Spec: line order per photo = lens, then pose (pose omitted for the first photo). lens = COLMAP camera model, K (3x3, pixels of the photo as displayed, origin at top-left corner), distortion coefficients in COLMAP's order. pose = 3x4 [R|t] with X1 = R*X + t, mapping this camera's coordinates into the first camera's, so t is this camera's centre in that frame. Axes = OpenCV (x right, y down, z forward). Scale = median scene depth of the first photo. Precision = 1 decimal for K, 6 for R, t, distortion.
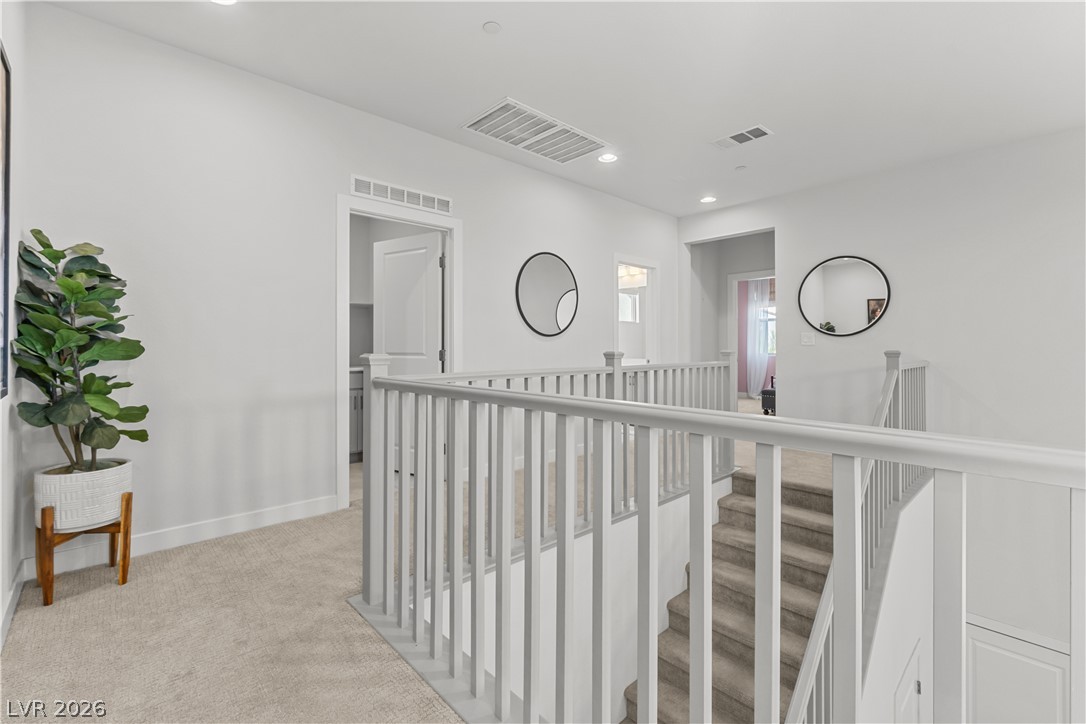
lens RADIAL K [[473.3, 0, 542.1], [0, 473.3, 341.9], [0, 0, 1]] dist [-0.002365, 0.001606]
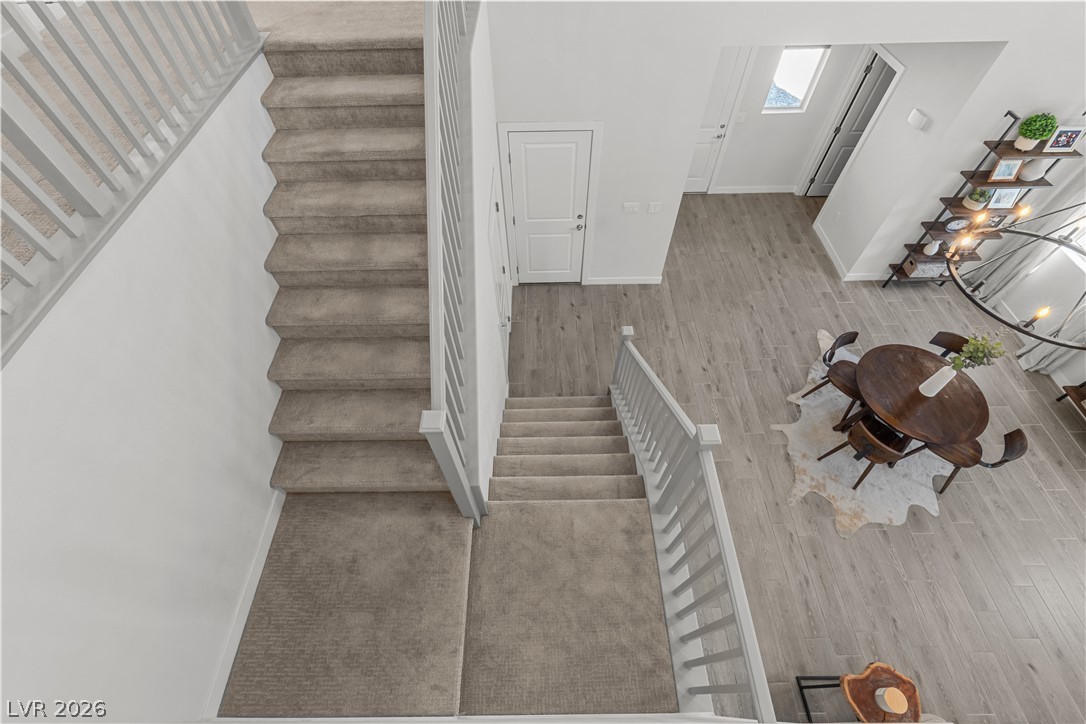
lens RADIAL K [[473.3, 0, 541.7], [0, 473.3, 359.3], [0, 0, 1]] dist [-0.002365, 0.001606]
pose [[0.673103, -0.601347, 0.430480, 0.139062], [0.007666, 0.587727, 0.809023, 0.004414], [-0.739509, -0.541256, 0.400211, 0.245471]]
